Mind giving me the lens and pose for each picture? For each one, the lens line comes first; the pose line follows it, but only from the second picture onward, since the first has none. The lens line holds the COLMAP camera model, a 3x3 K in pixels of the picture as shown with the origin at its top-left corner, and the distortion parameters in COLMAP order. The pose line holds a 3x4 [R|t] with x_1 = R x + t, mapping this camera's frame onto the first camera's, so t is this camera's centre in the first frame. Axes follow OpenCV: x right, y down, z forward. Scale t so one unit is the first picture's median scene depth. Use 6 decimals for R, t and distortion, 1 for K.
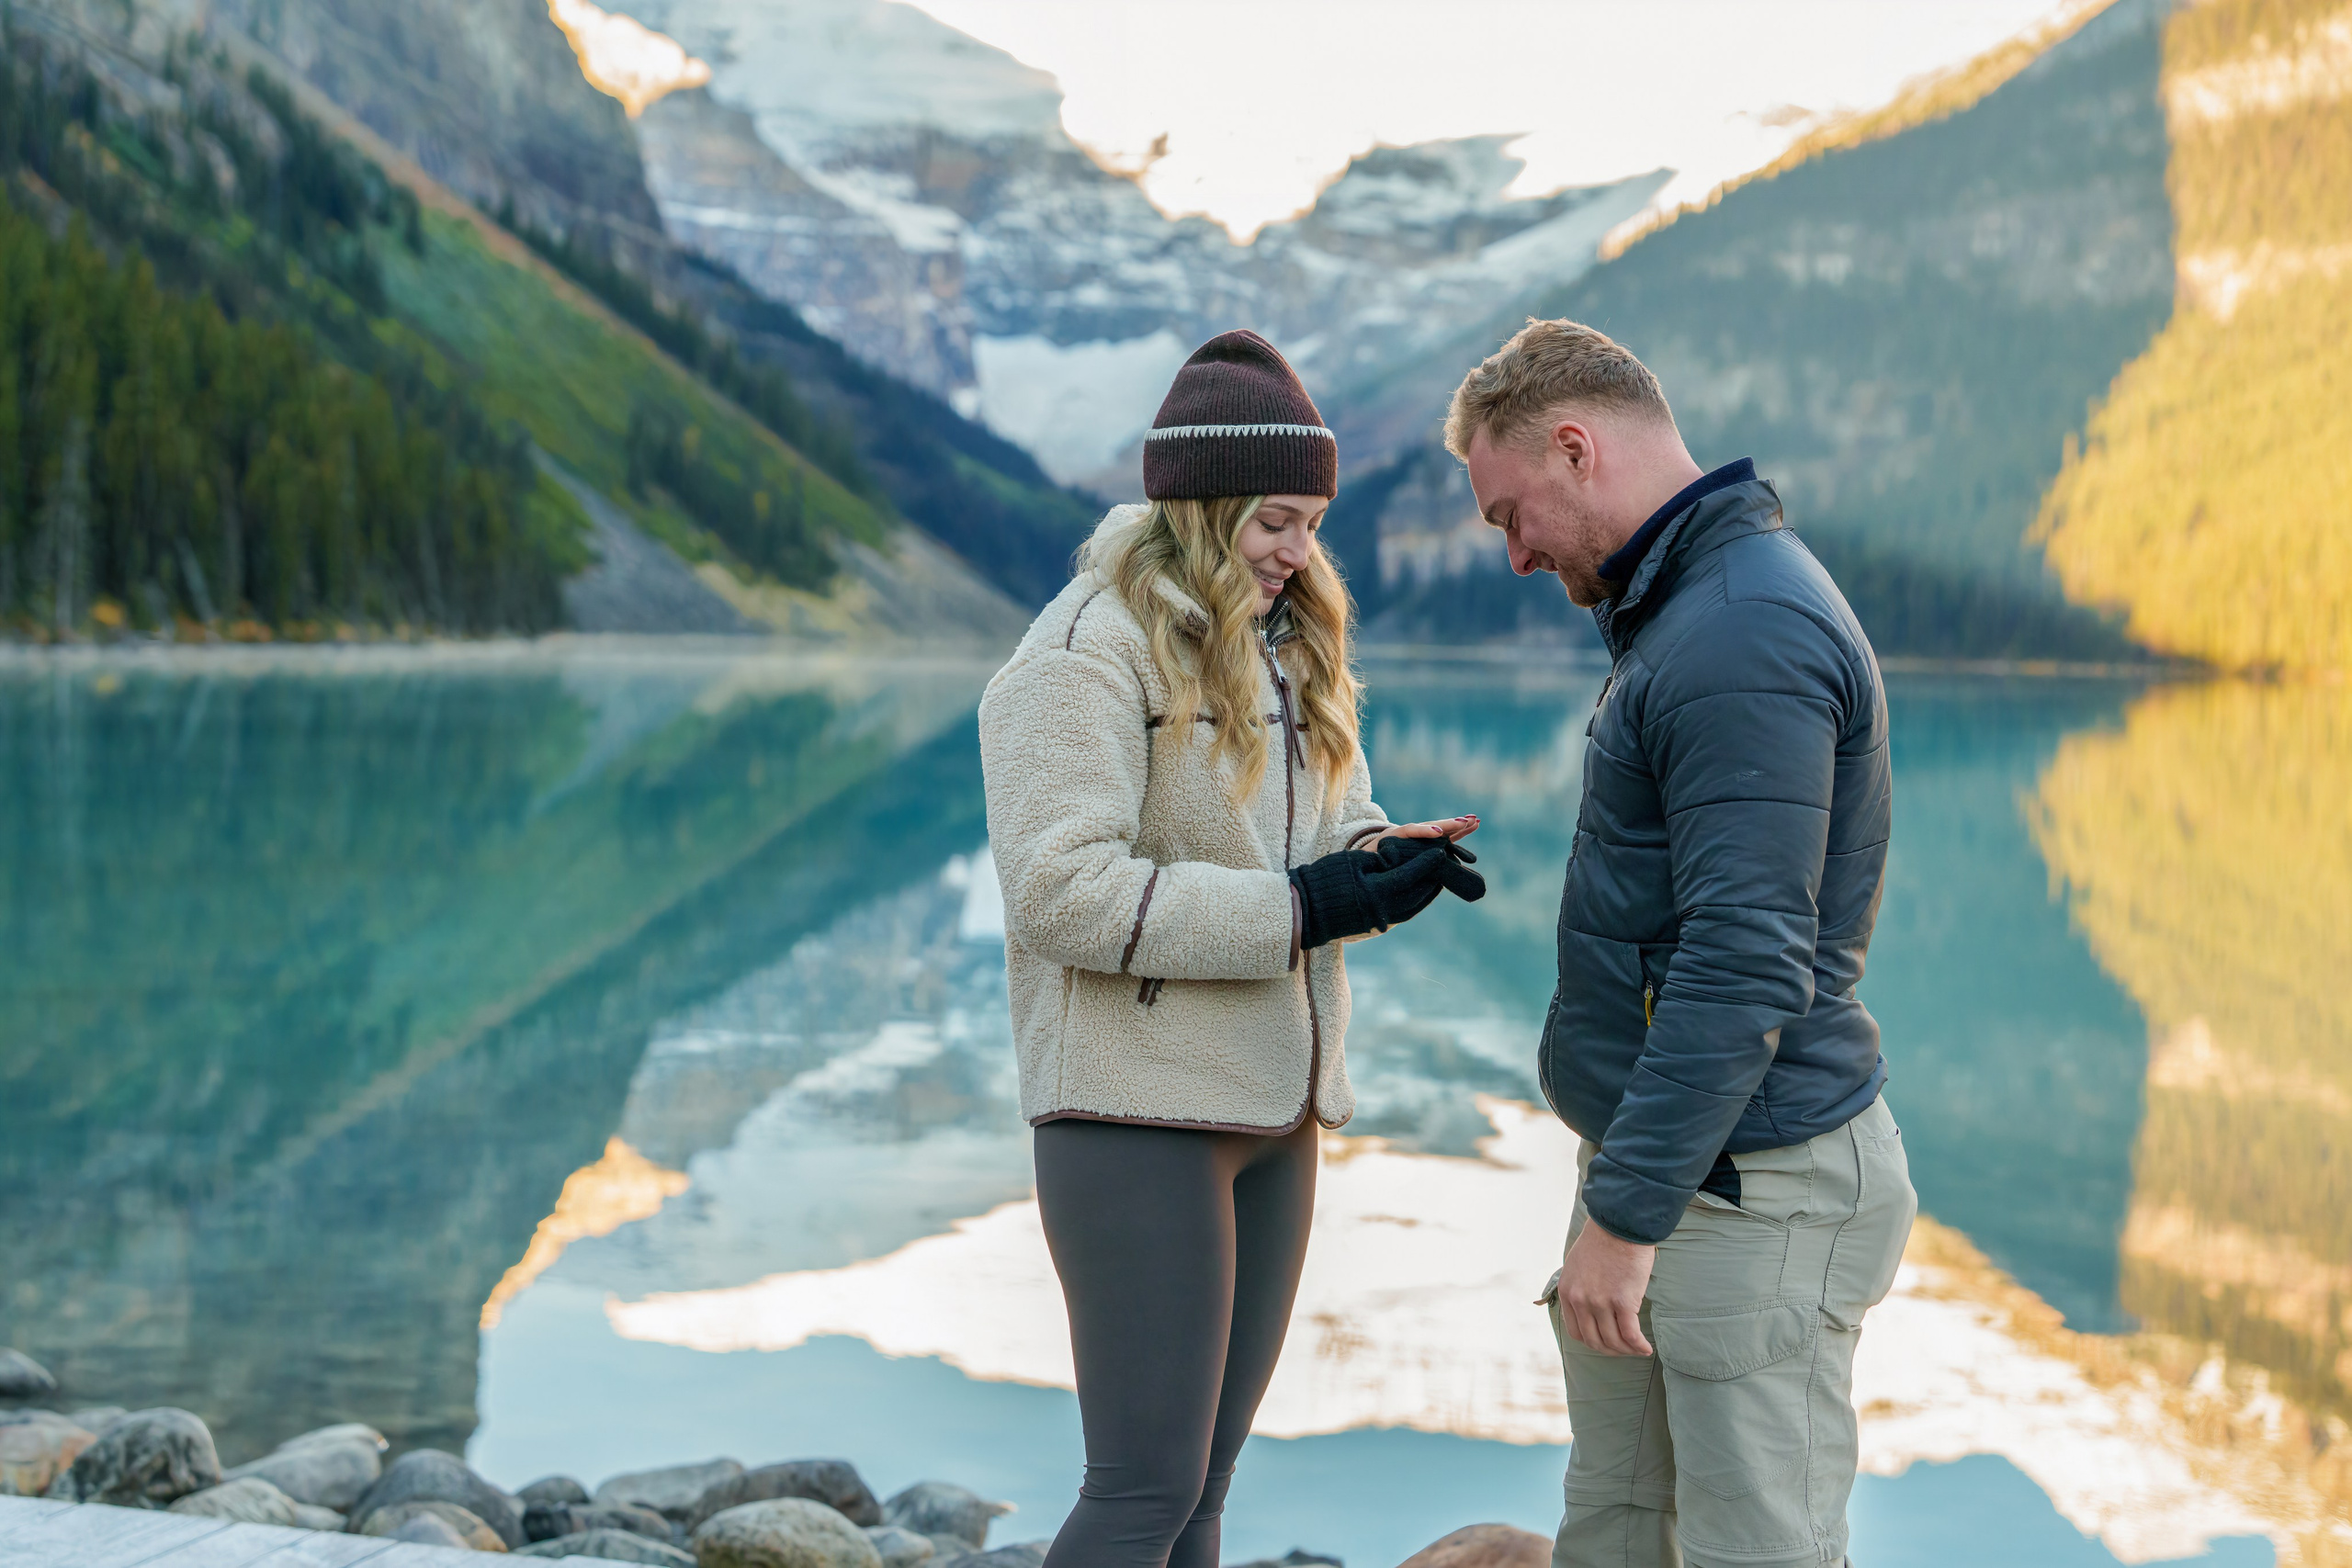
lens RADIAL K [[3471.2, 0, 1102.8], [0, 3471.2, 789.5], [0, 0, 1]] dist [-0.008792, -0.052278]
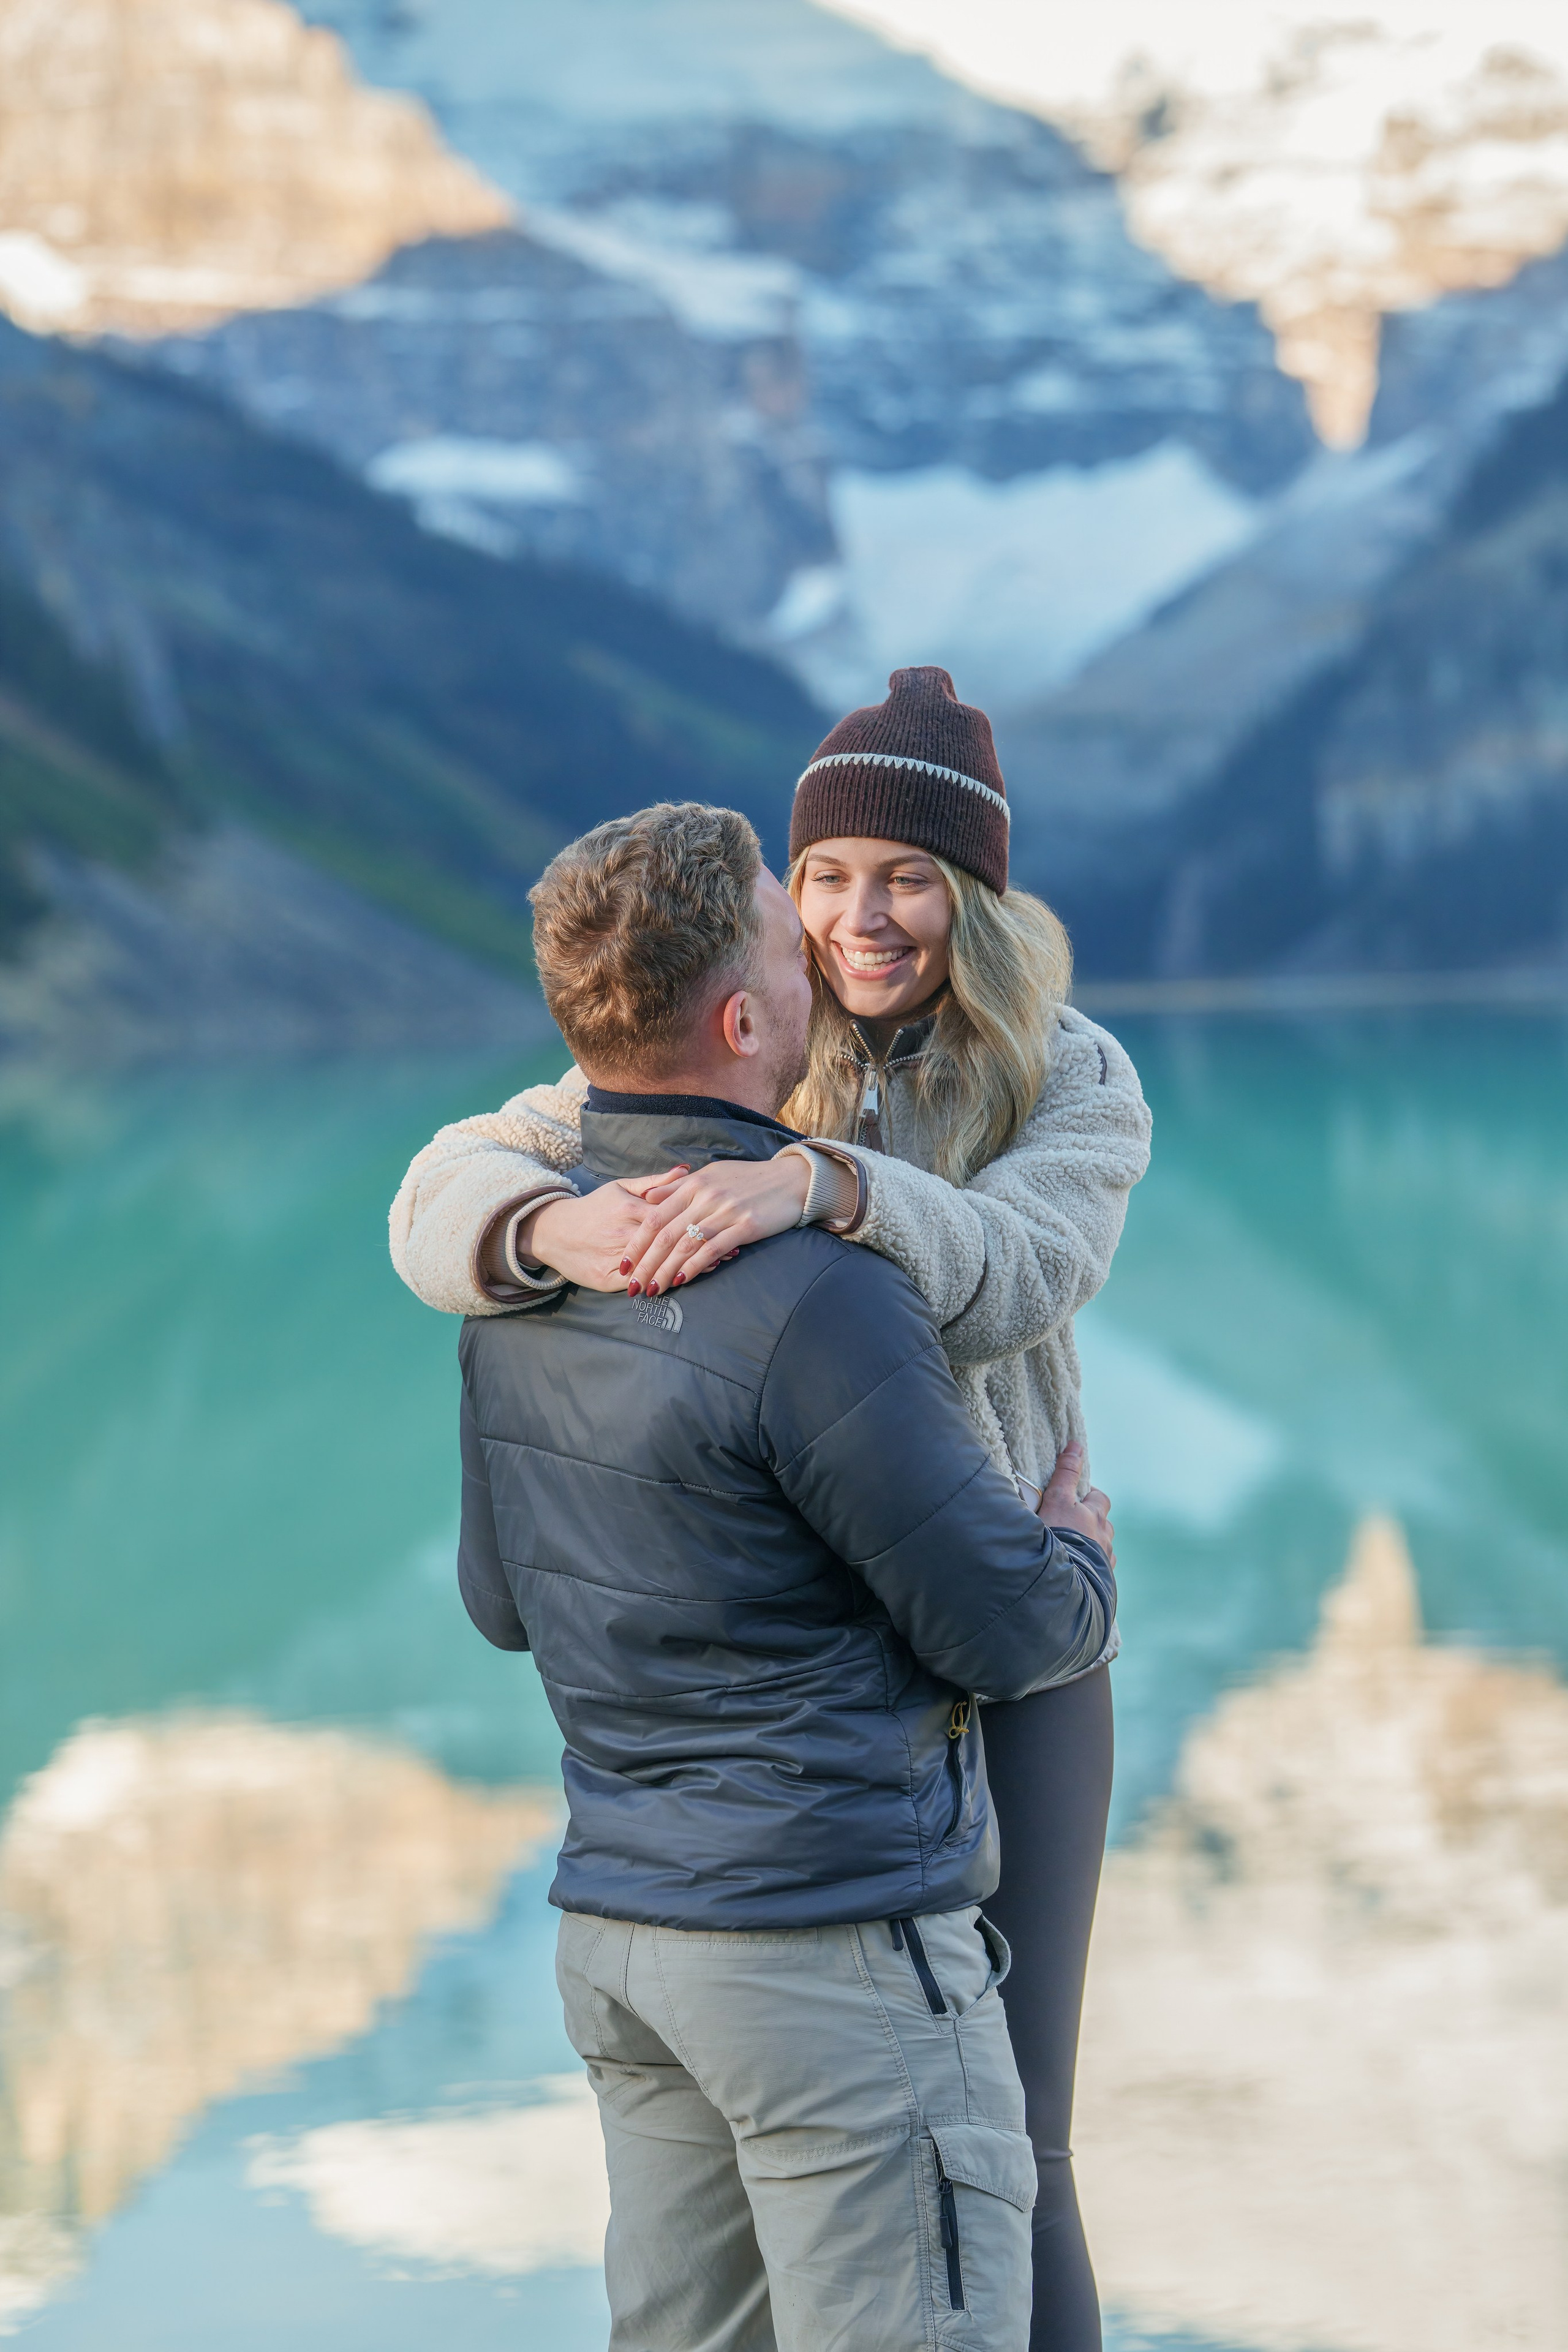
lens RADIAL K [[5836.7, 0, 788.0], [0, 5836.7, 1173.8], [0, 0, 1]] dist [0.032941, 0.376008]
pose [[0.987340, -0.049682, -0.150636, 0.233059], [0.047897, 0.998733, -0.015457, -0.000880], [0.151213, 0.008046, 0.988468, 0.099796]]
